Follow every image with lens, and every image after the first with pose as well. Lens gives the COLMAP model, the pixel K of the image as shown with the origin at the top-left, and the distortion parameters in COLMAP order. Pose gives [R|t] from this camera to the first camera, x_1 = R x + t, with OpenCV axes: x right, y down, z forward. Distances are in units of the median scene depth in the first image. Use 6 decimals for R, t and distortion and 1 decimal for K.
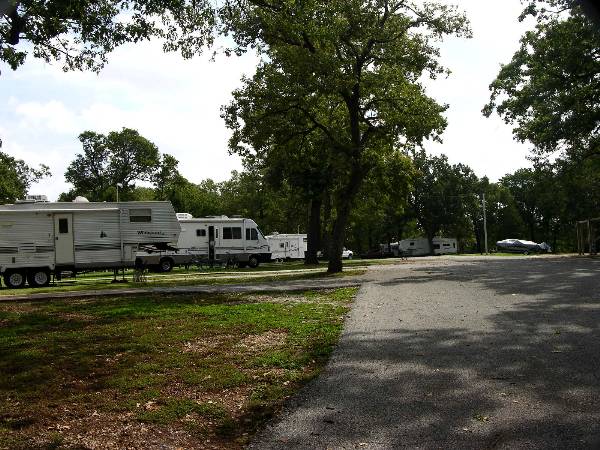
lens RADIAL K [[1135.0, 0, 300.0], [0, 1135.0, 225.0], [0, 0, 1]] dist [0.007011, 0.415682]
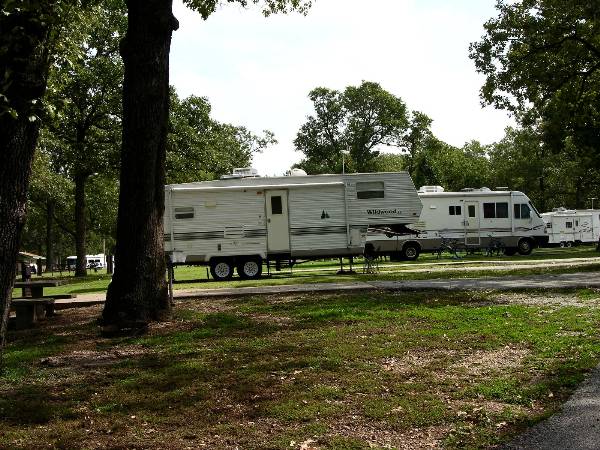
lens RADIAL K [[1135.0, 0, 300.0], [0, 1135.0, 225.0], [0, 0, 1]] dist [0.007011, 0.415682]
pose [[0.901977, -0.005617, -0.431748, 0.156262], [0.021368, 0.999271, 0.031639, -0.010099], [0.431256, -0.037763, 0.901439, 0.258601]]
